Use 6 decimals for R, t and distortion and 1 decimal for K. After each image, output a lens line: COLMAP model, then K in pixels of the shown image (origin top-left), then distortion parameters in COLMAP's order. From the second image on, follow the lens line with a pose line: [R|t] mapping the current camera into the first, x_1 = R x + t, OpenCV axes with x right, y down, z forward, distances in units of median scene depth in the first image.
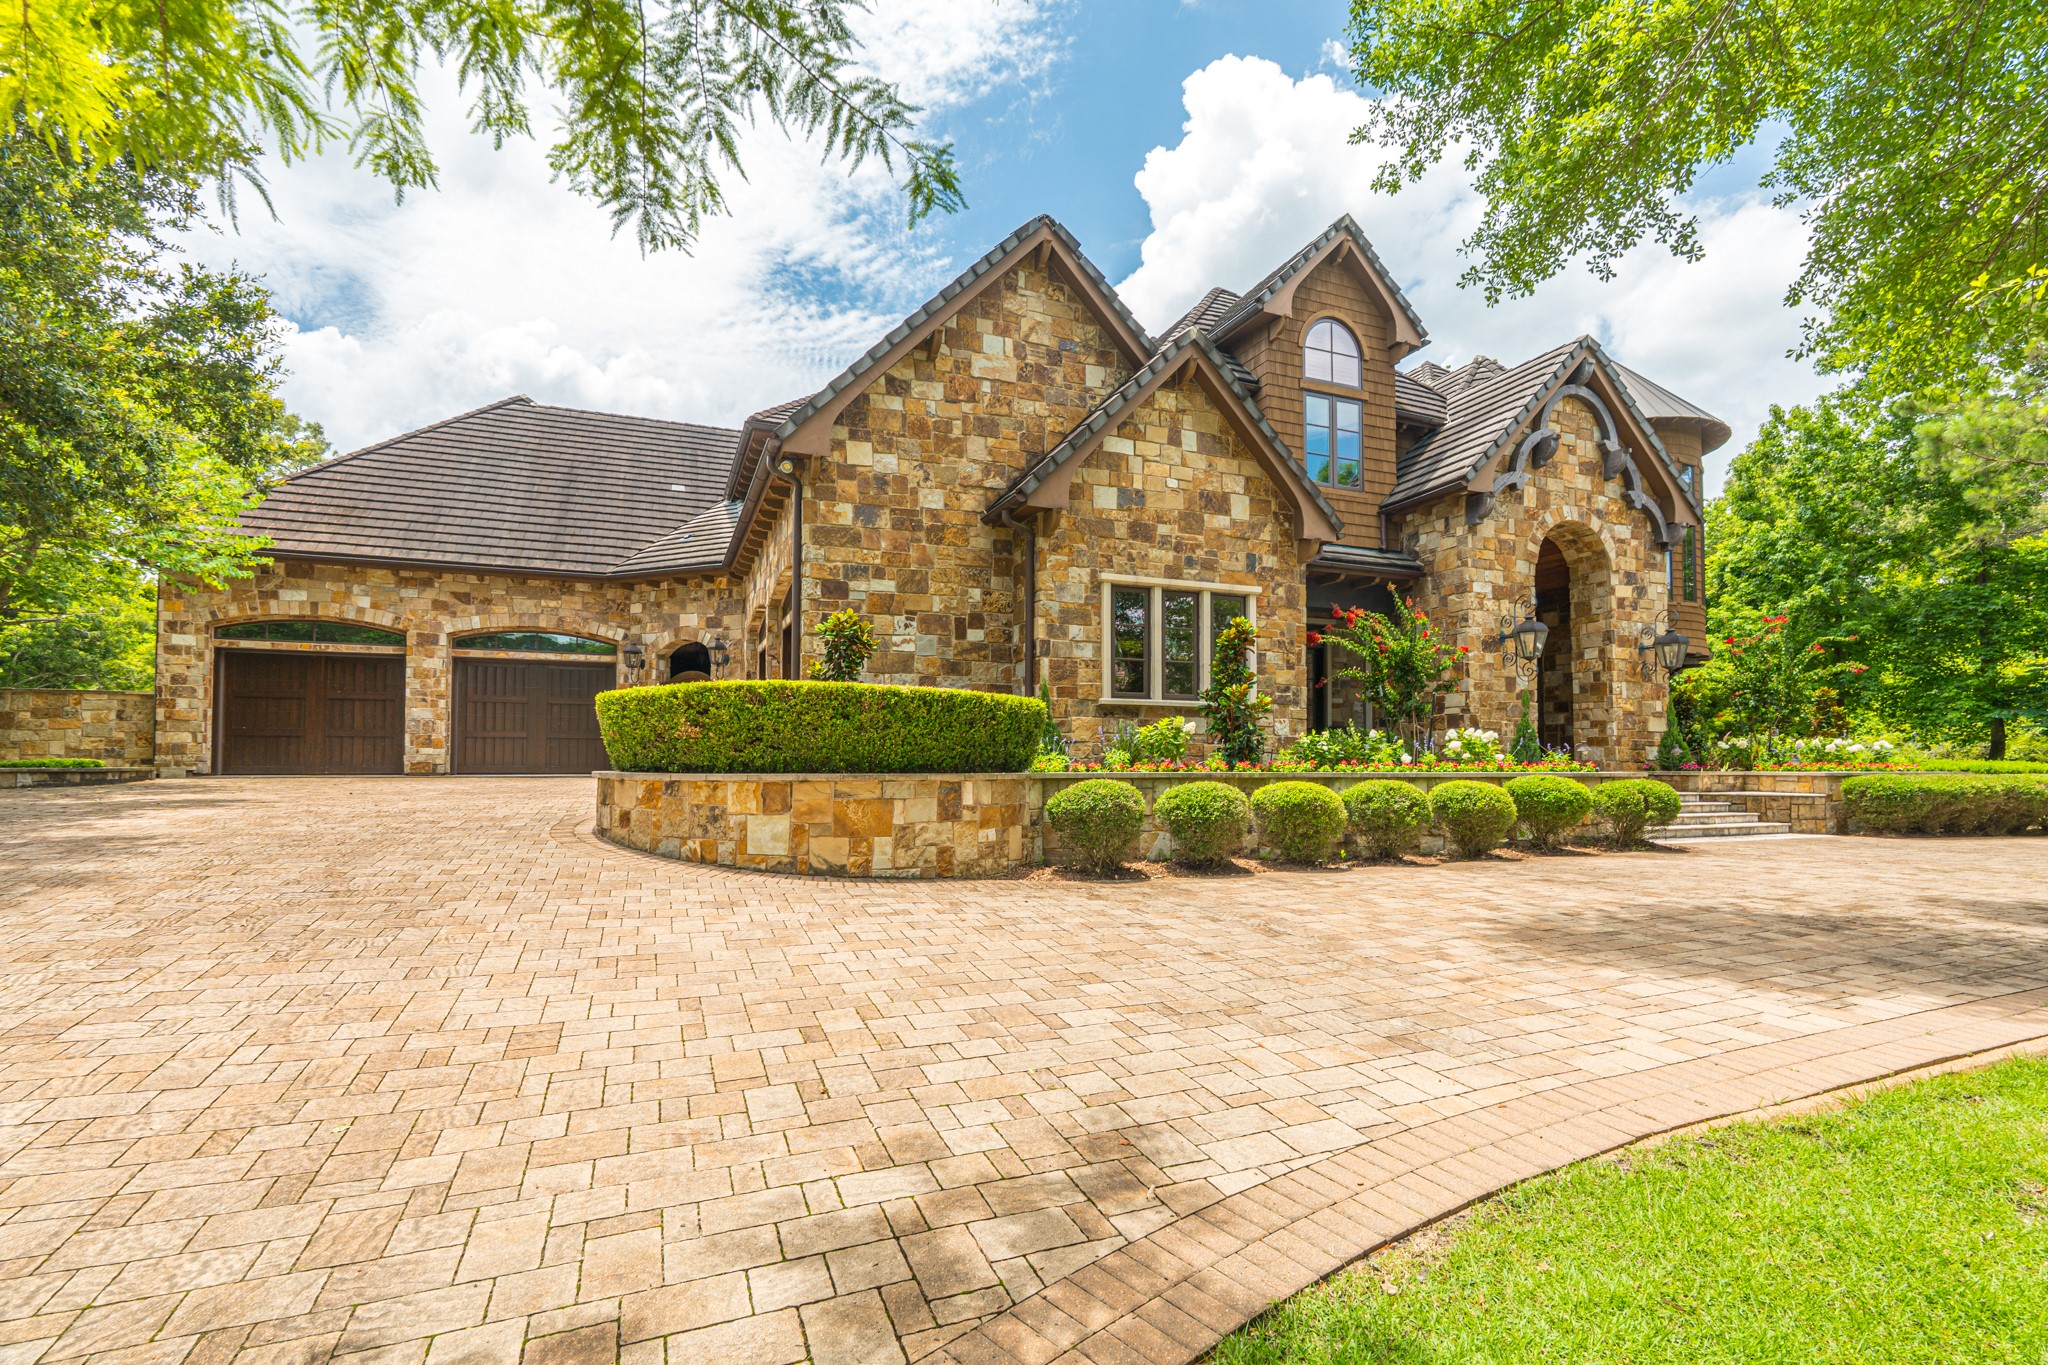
lens RADIAL K [[917.6, 0, 1012.8], [0, 917.6, 691.4], [0, 0, 1]] dist [-0.007833, 0.000529]
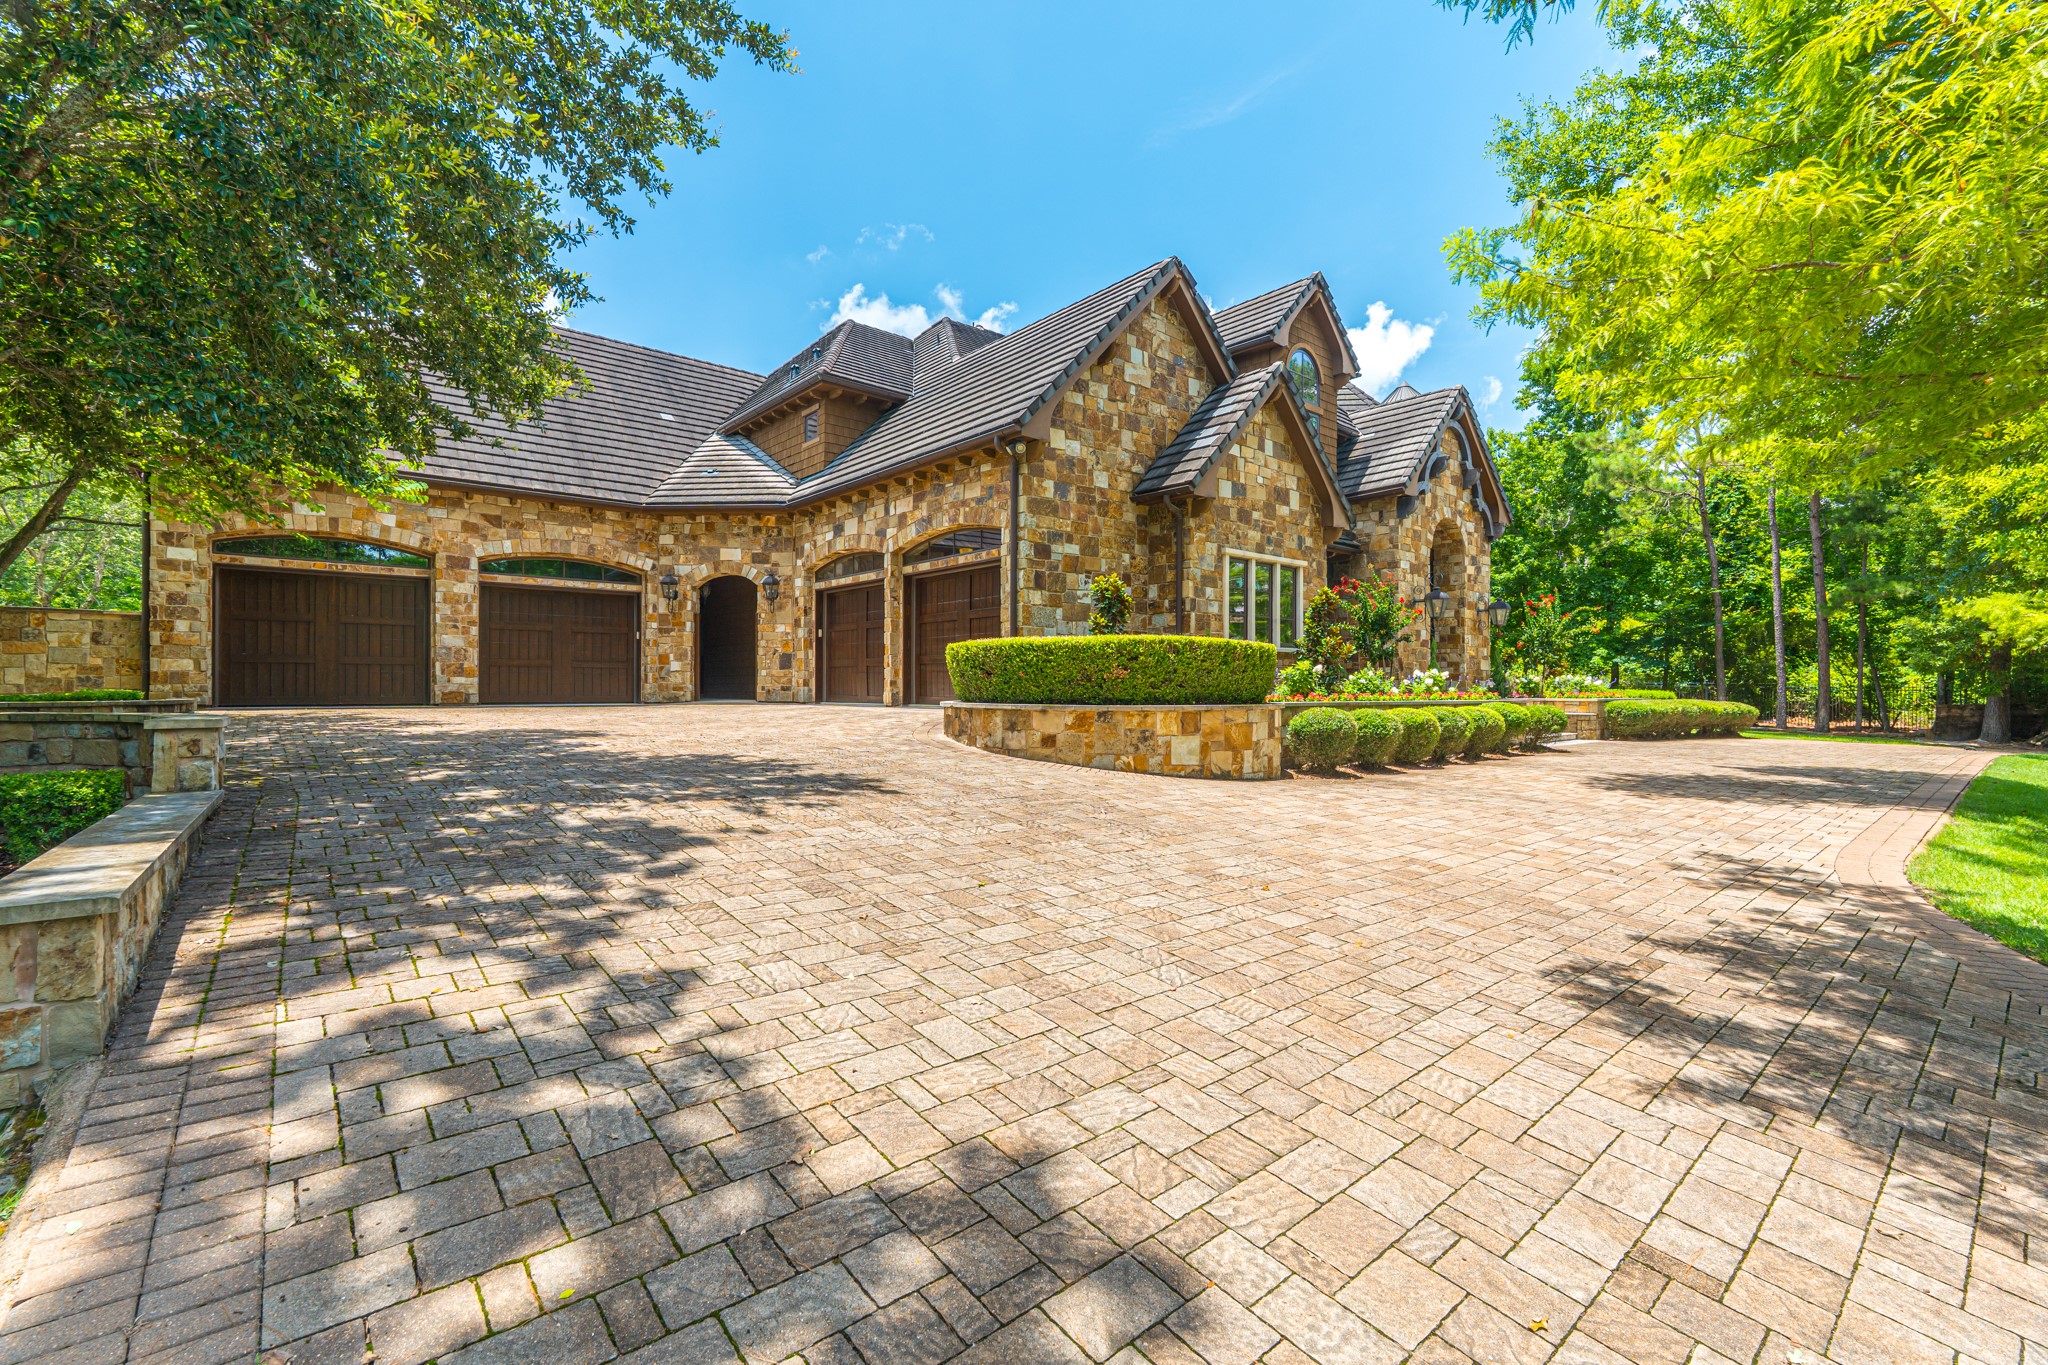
lens RADIAL K [[917.6, 0, 1000.2], [0, 917.6, 631.1], [0, 0, 1]] dist [-0.007833, 0.000529]
pose [[0.945462, 0.020772, 0.325068, -0.468137], [-0.026299, 0.999575, 0.012617, -0.014468], [-0.324668, -0.020478, 0.945606, -0.093548]]
